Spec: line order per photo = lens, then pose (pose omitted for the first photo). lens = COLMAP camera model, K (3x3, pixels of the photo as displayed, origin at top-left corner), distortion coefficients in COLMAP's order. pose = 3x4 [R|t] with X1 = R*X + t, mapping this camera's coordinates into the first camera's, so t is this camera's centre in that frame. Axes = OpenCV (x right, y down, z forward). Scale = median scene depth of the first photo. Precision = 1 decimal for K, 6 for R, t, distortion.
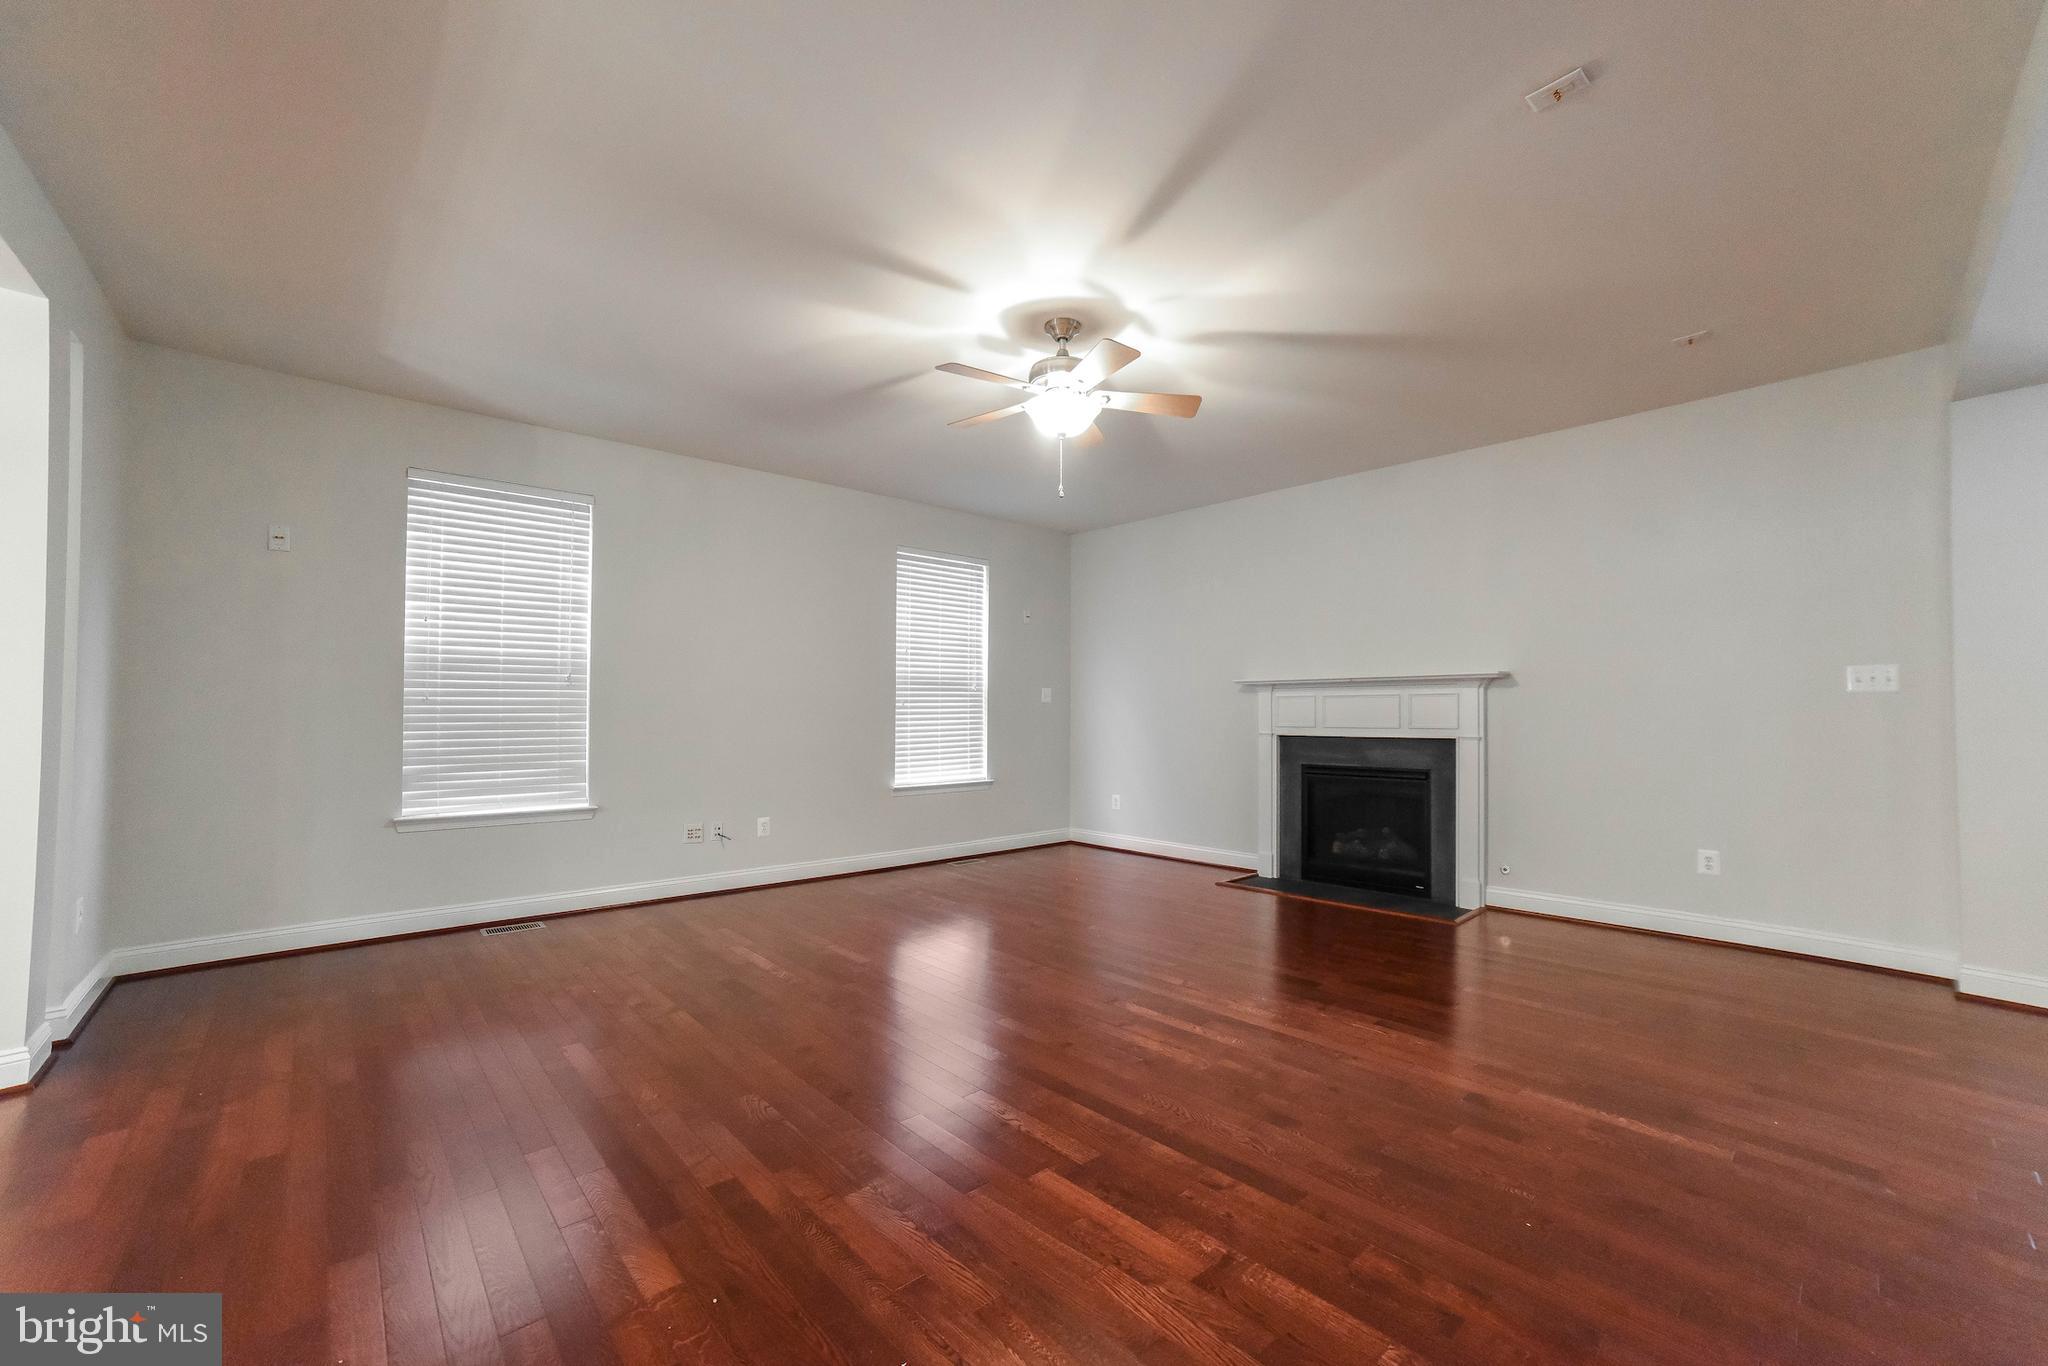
lens RADIAL K [[811.7, 0, 1023.0], [0, 811.7, 704.7], [0, 0, 1]] dist [-0.031792, 0.010438]
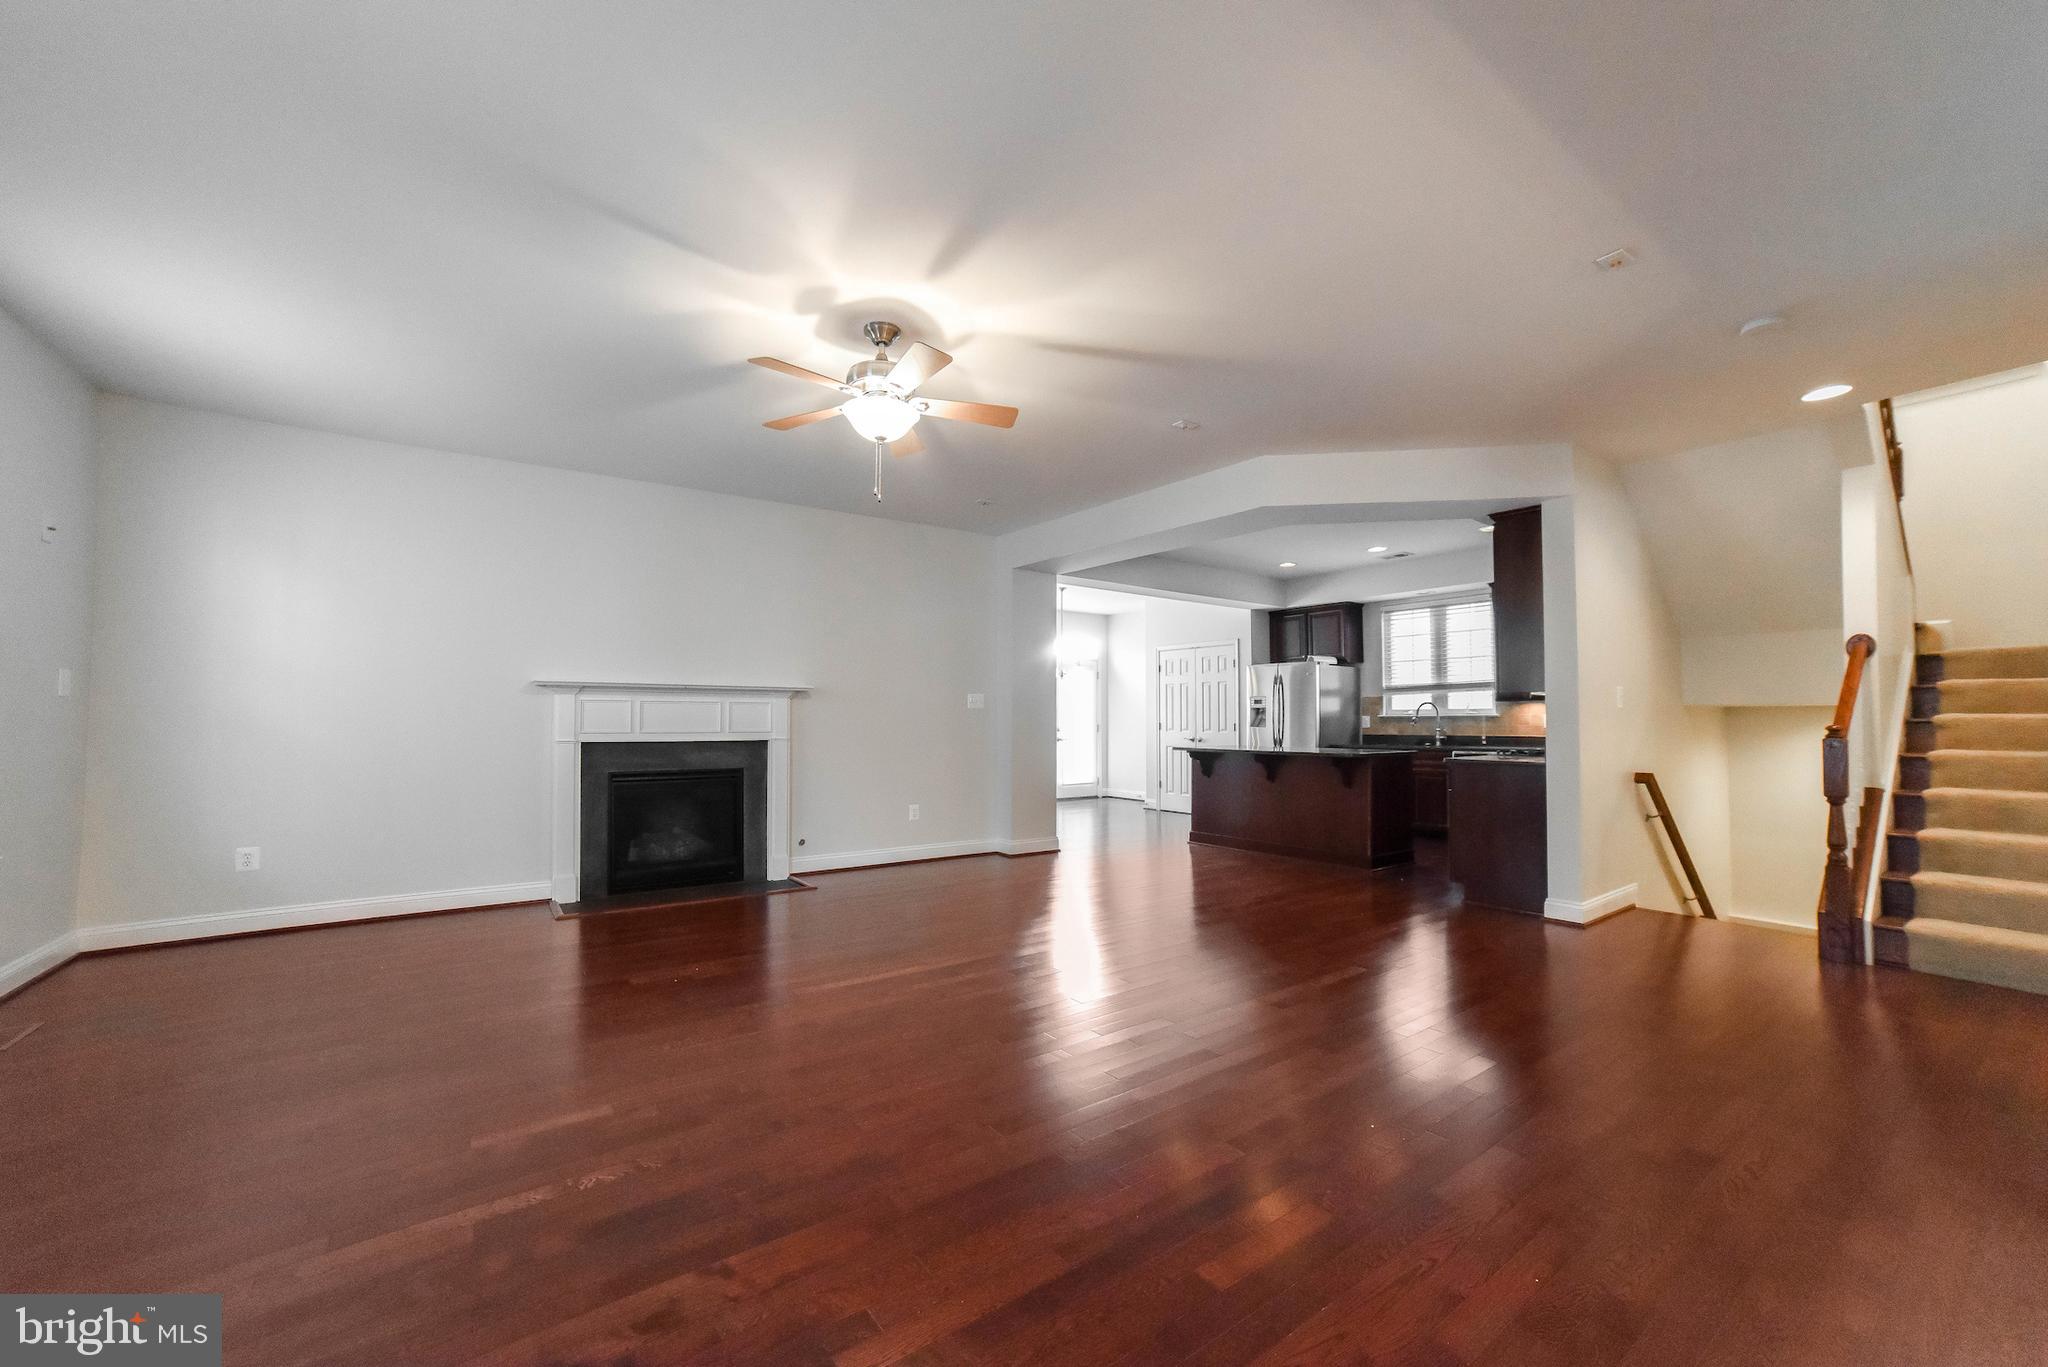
lens RADIAL K [[811.7, 0, 1028.9], [0, 811.7, 698.1], [0, 0, 1]] dist [-0.031792, 0.010438]
pose [[0.109781, 0.025986, 0.993616, -0.593867], [-0.011485, 0.999625, -0.024874, 0.005080], [-0.993889, -0.008681, 0.110038, 0.460615]]
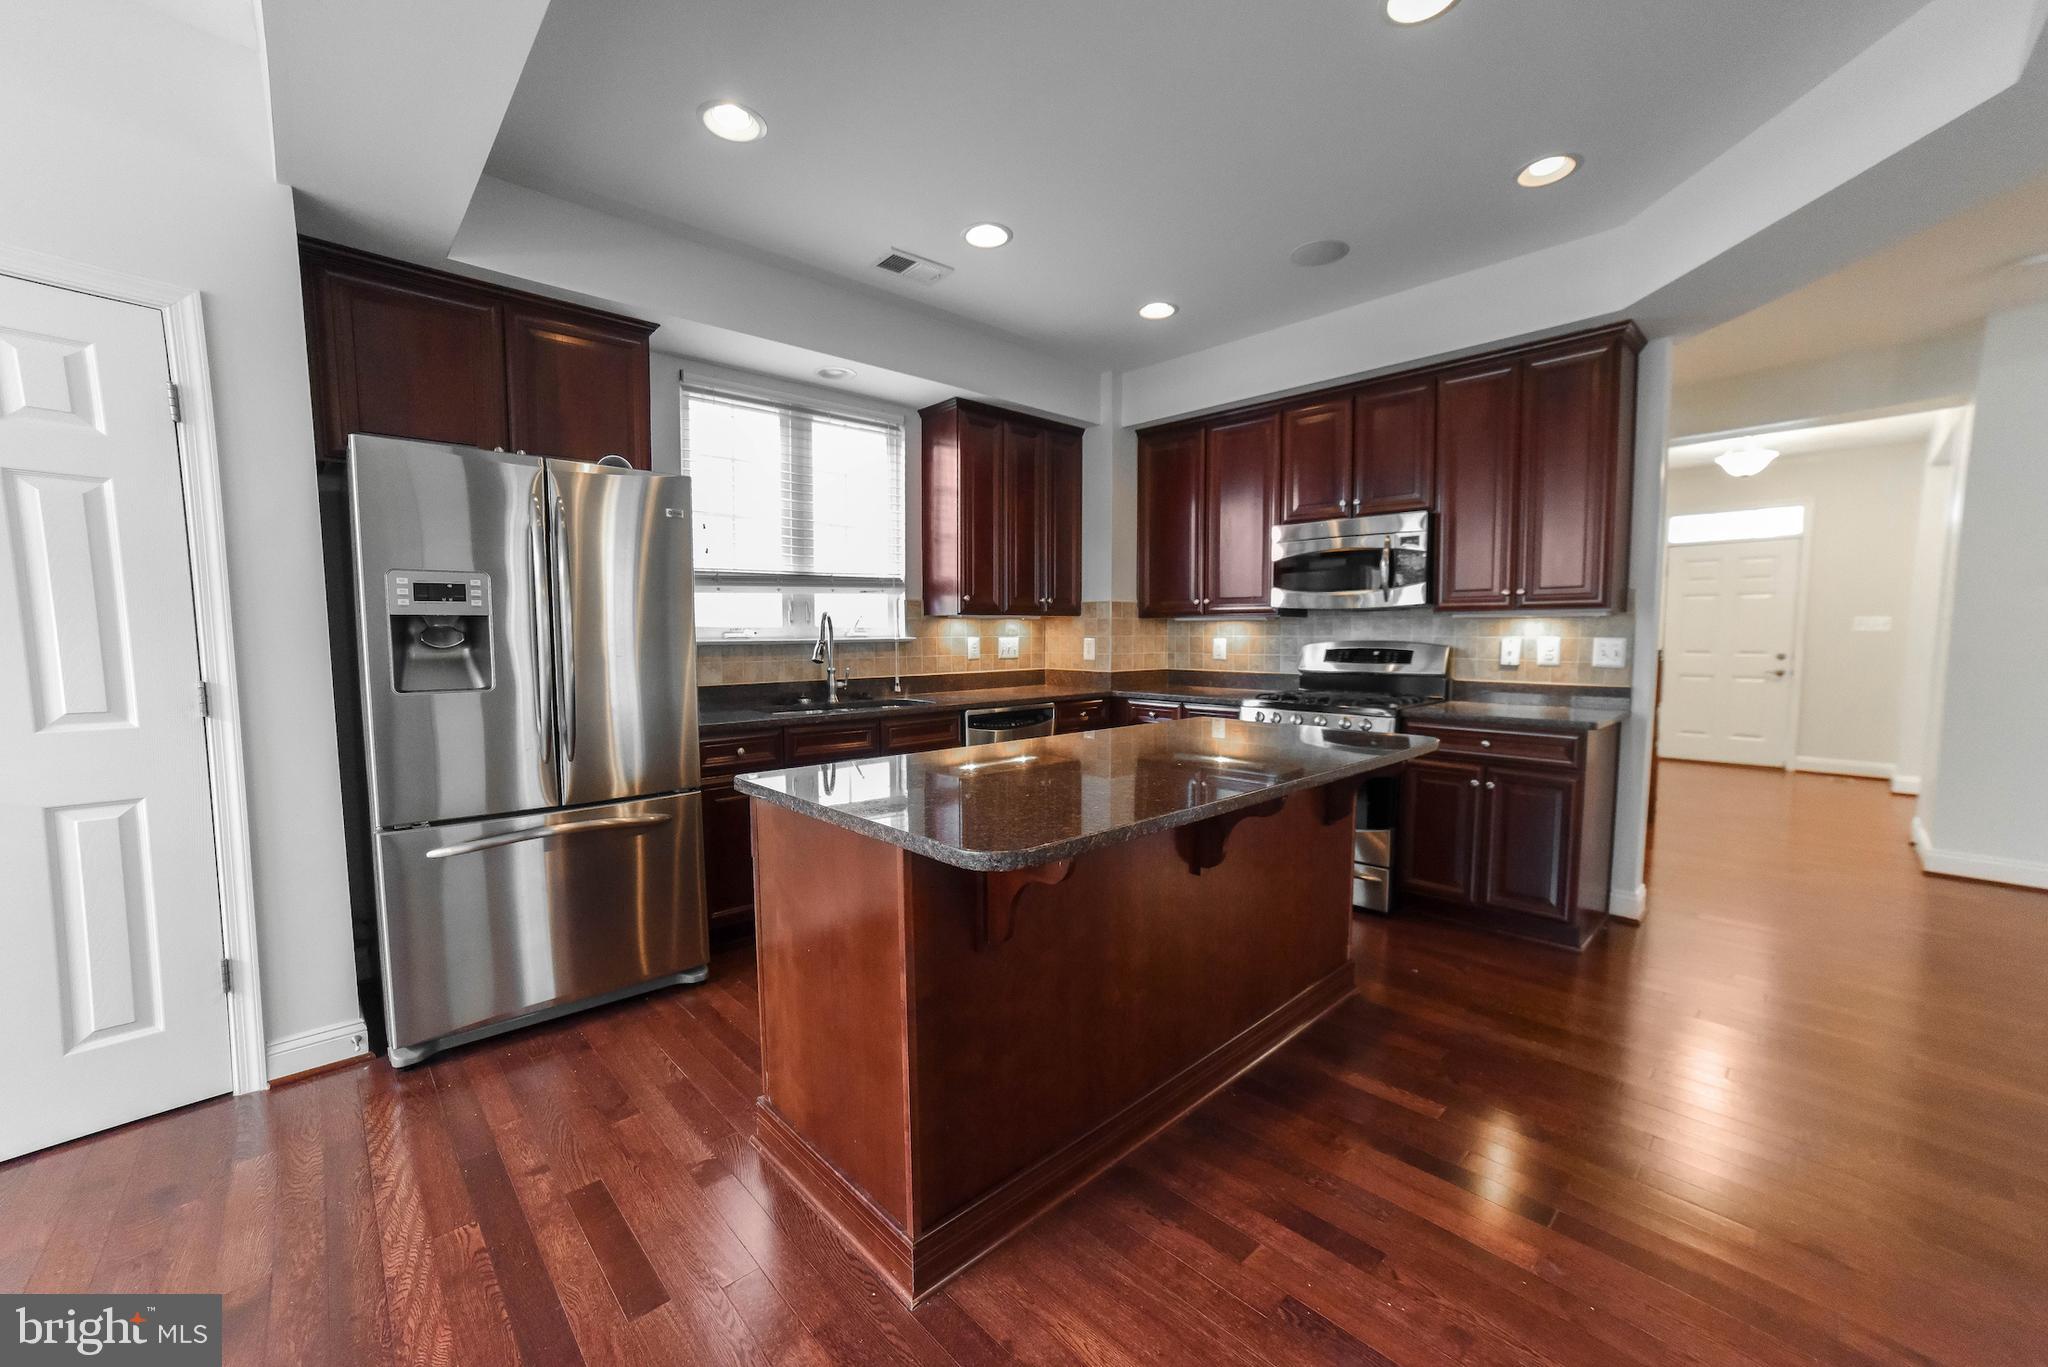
lens RADIAL K [[811.7, 0, 1038.9], [0, 811.7, 676.2], [0, 0, 1]] dist [-0.031792, 0.010438]
pose [[-0.998913, 0.002030, -0.046565, 0.897619], [-0.000011, 0.999041, 0.043775, -0.008629], [0.046609, 0.043728, -0.997956, 0.609388]]
